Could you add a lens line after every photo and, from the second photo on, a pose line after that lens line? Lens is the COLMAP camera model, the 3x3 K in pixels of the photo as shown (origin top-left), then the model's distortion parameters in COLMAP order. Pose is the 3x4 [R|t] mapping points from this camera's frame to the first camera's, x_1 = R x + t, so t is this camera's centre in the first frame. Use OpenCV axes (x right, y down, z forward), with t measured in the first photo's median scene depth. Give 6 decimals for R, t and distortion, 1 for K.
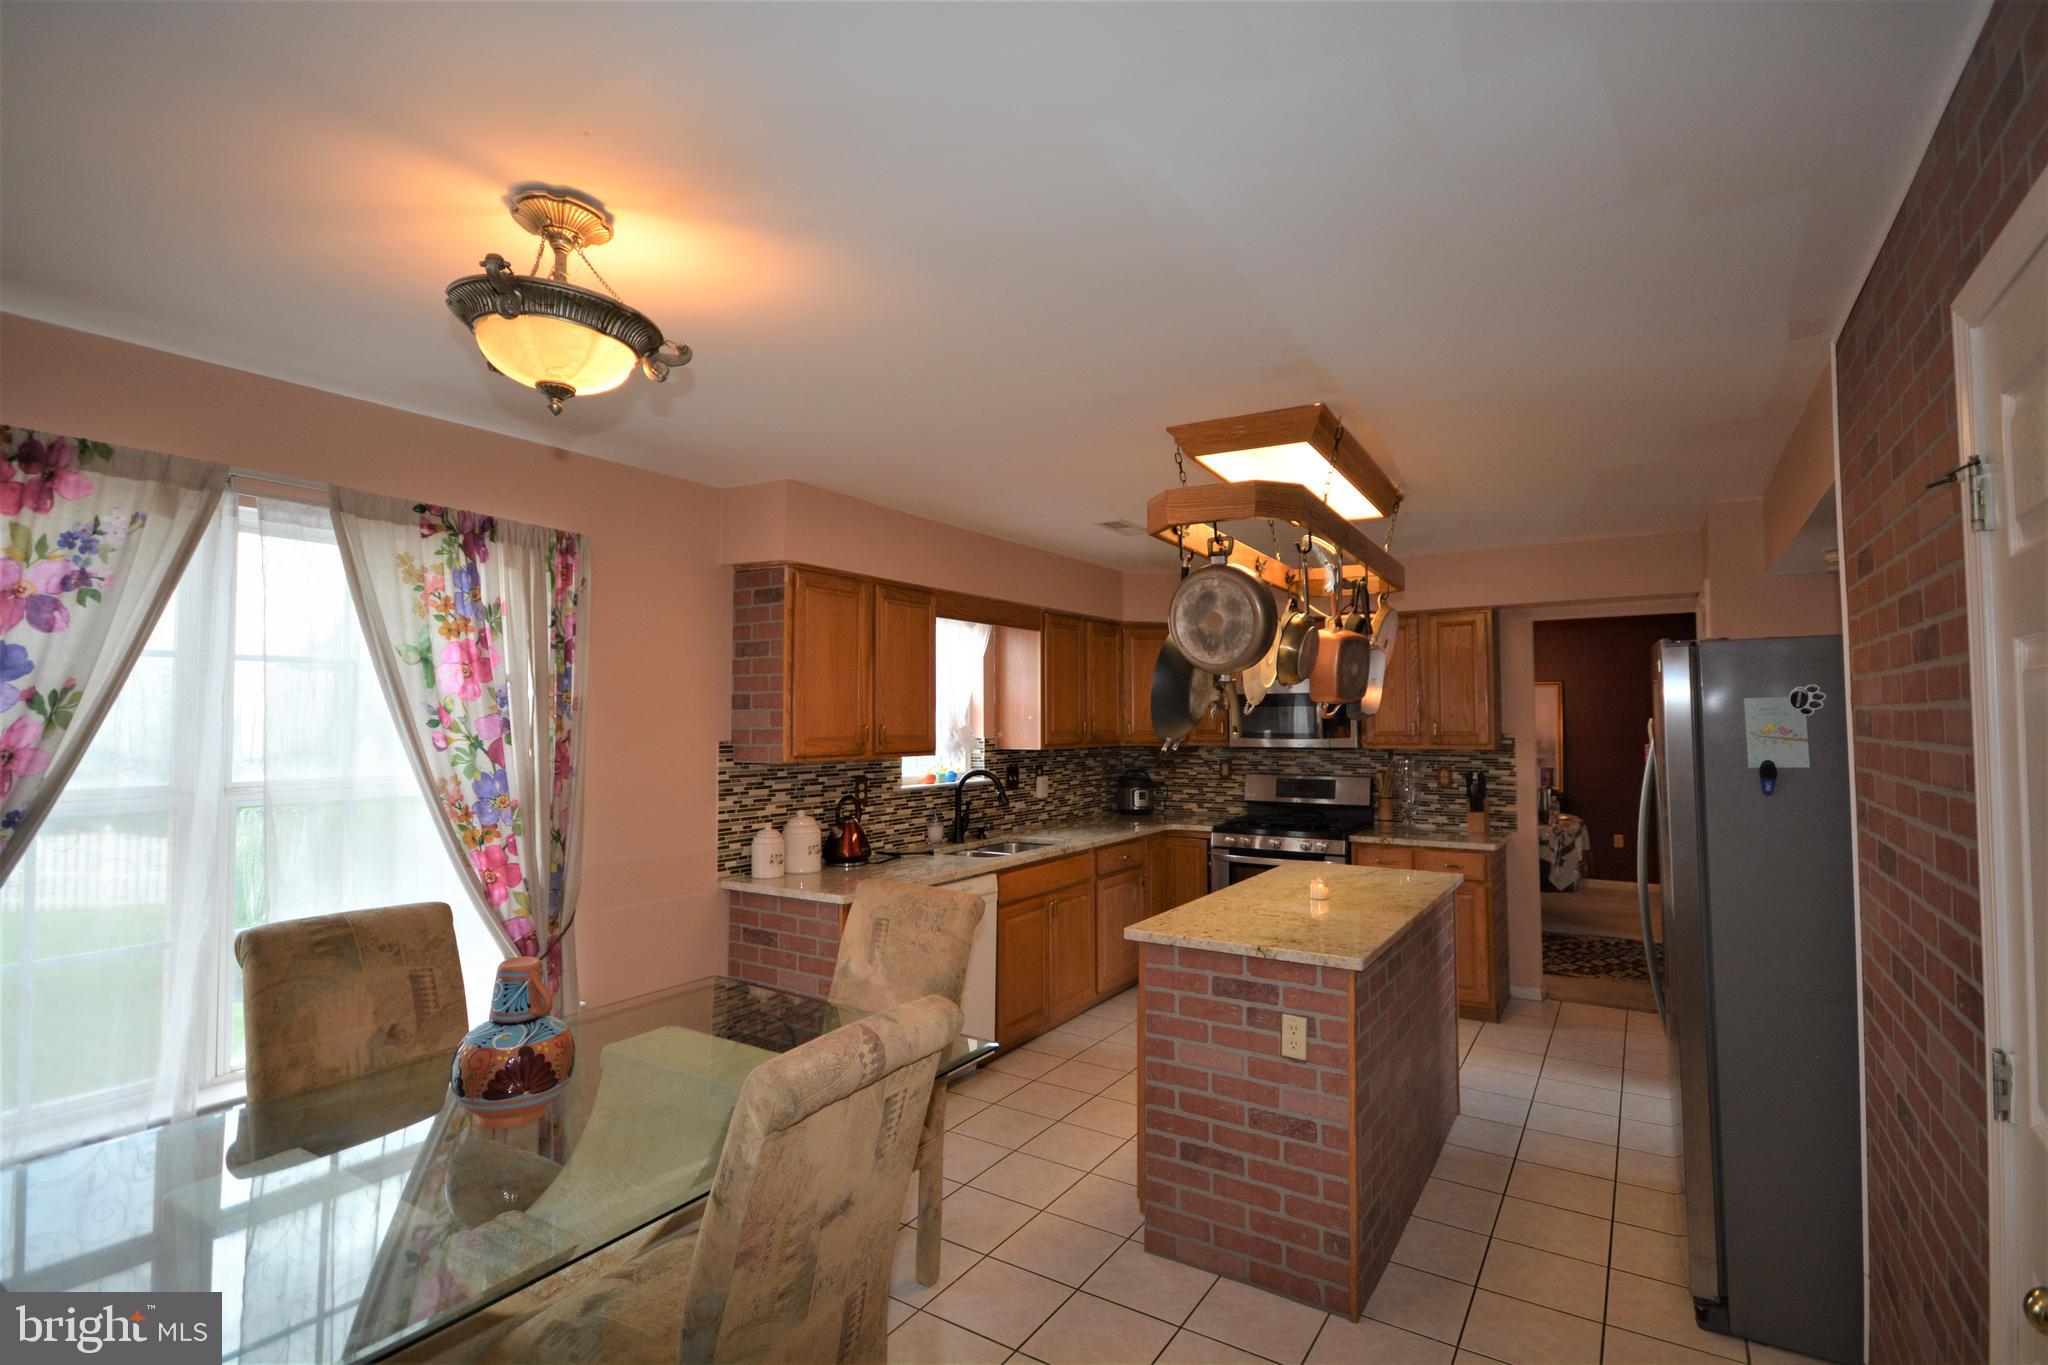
lens RADIAL K [[968.3, 0, 1024.0], [0, 968.3, 682.5], [0, 0, 1]] dist [-0.000123, 0.000194]
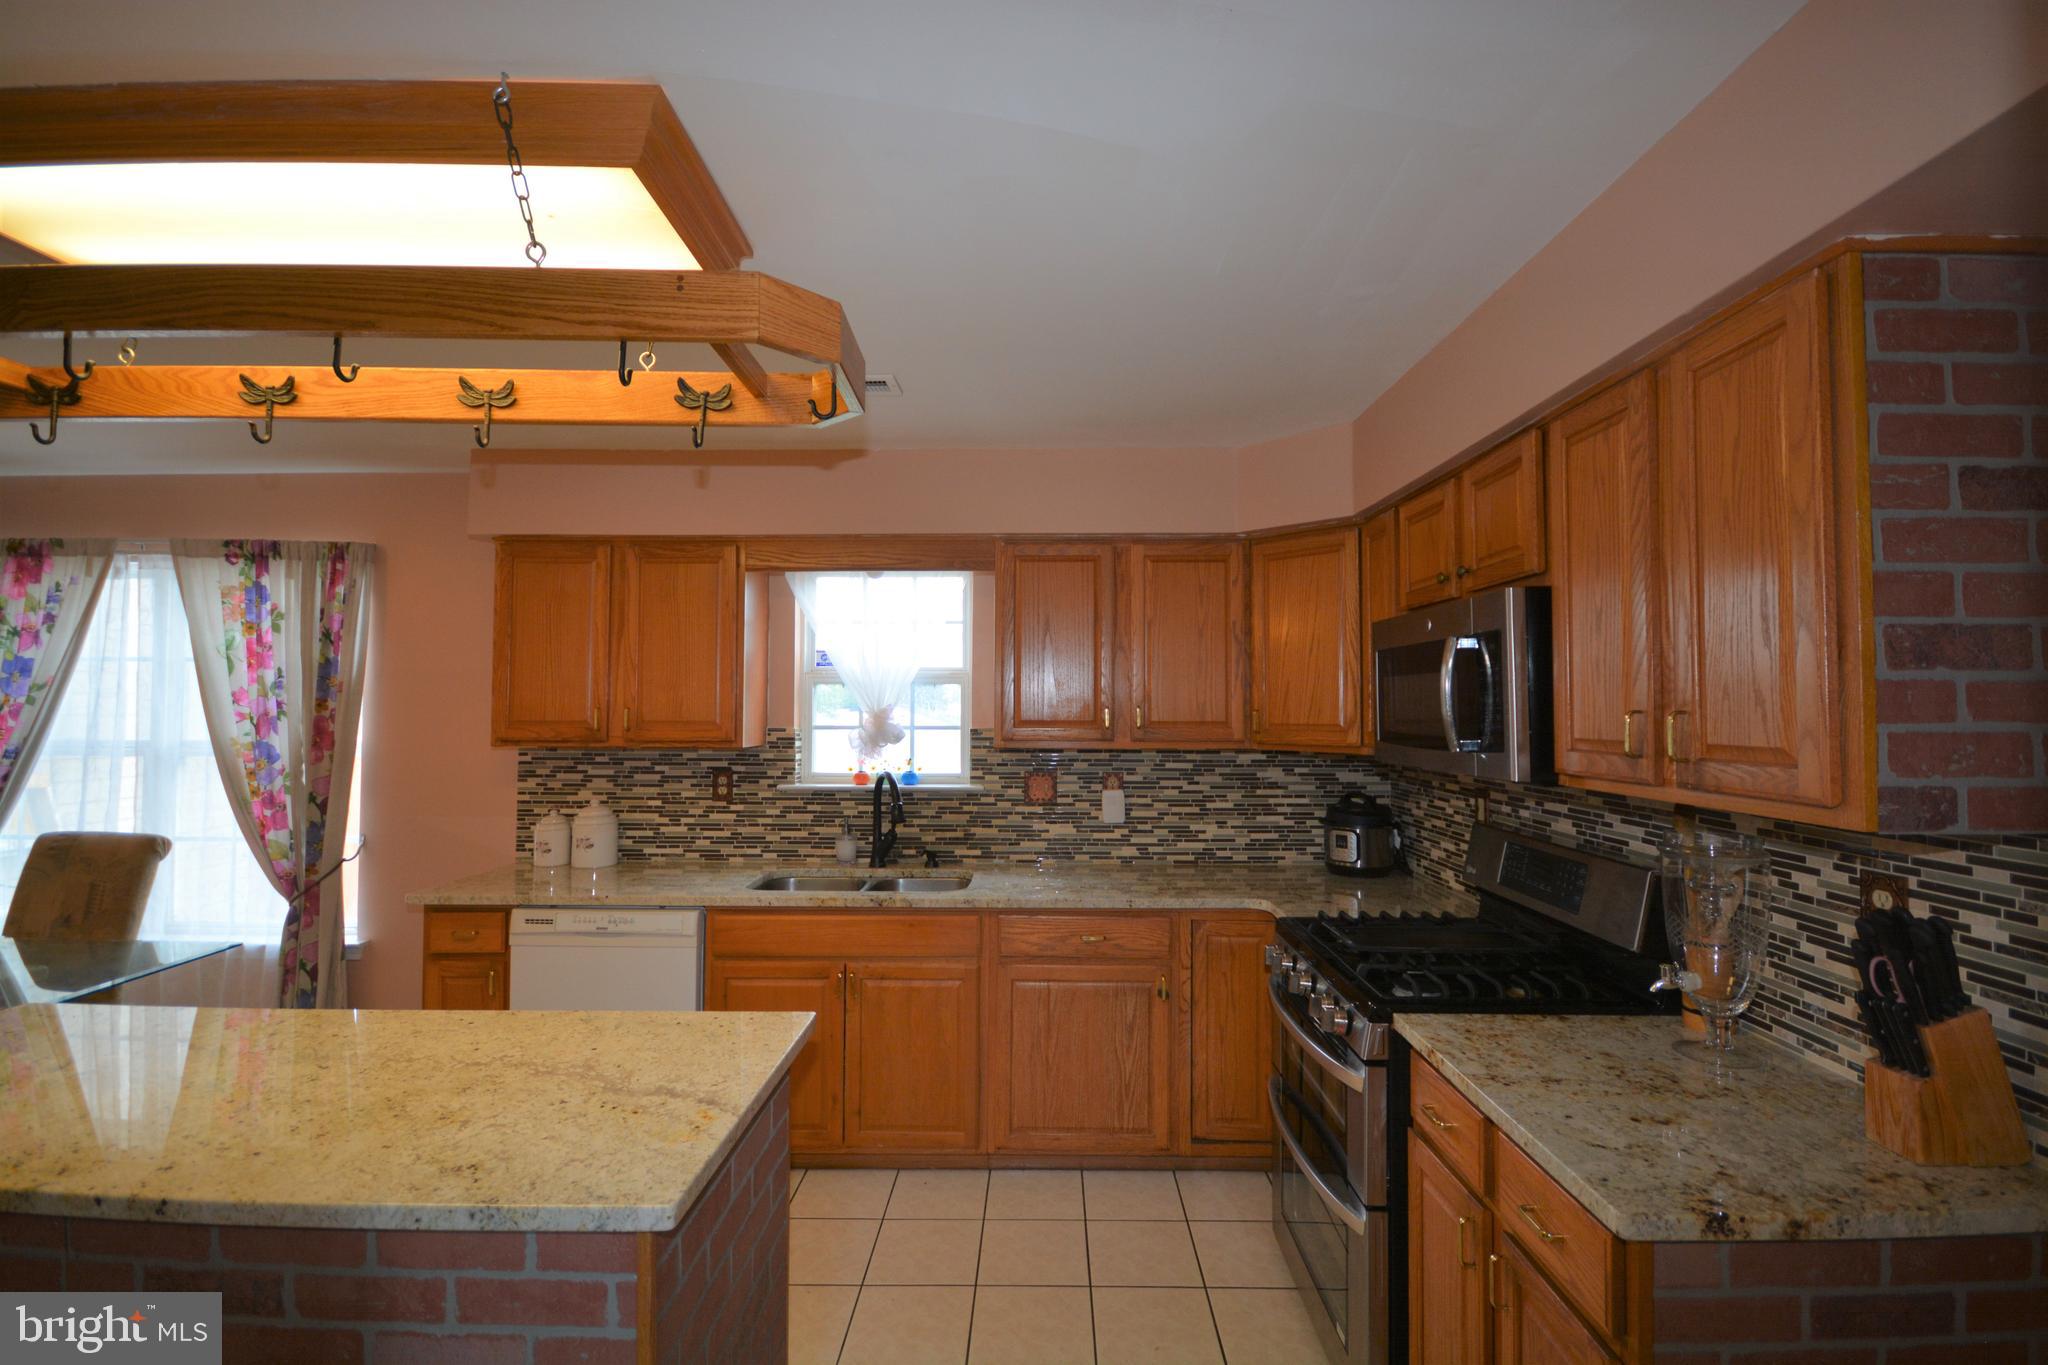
lens RADIAL K [[898.4, 0, 1029.8], [0, 898.4, 685.2], [0, 0, 1]] dist [0.000888, 0.000792]
pose [[0.524391, -0.016390, -0.851320, 0.688147], [0.029638, 0.999560, -0.000987, 0.034574], [0.850962, -0.024714, 0.524646, 0.866144]]
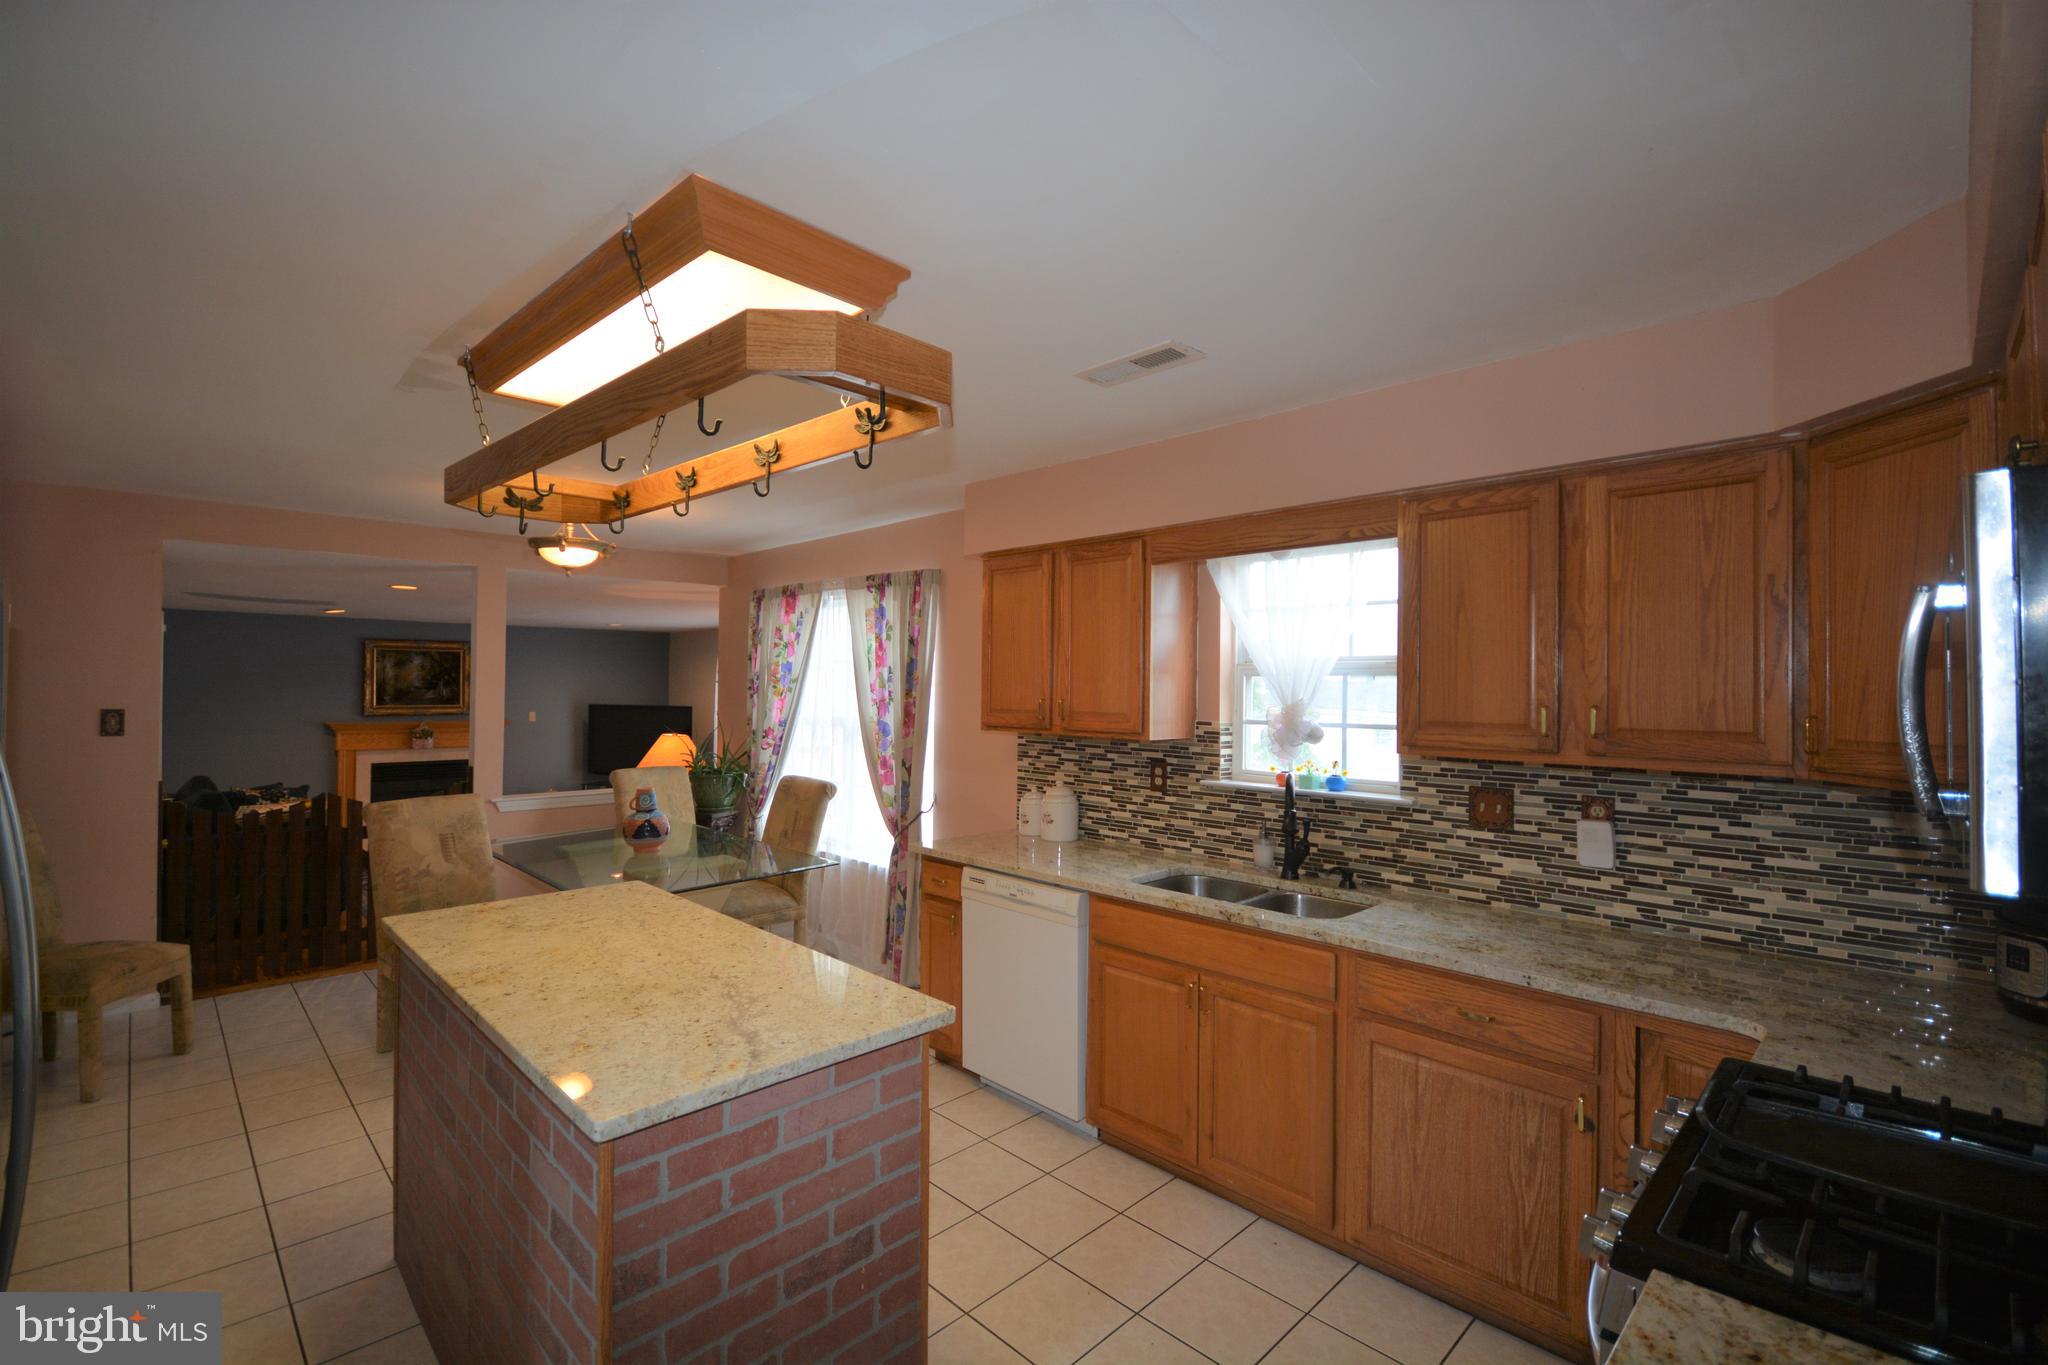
lens RADIAL K [[898.4, 0, 1029.8], [0, 898.4, 685.2], [0, 0, 1]] dist [0.000888, 0.000792]
pose [[-0.214051, -0.003201, -0.976817, 0.684209], [0.029623, 0.999513, -0.009767, 0.036980], [0.976373, -0.031026, -0.213852, 1.125811]]
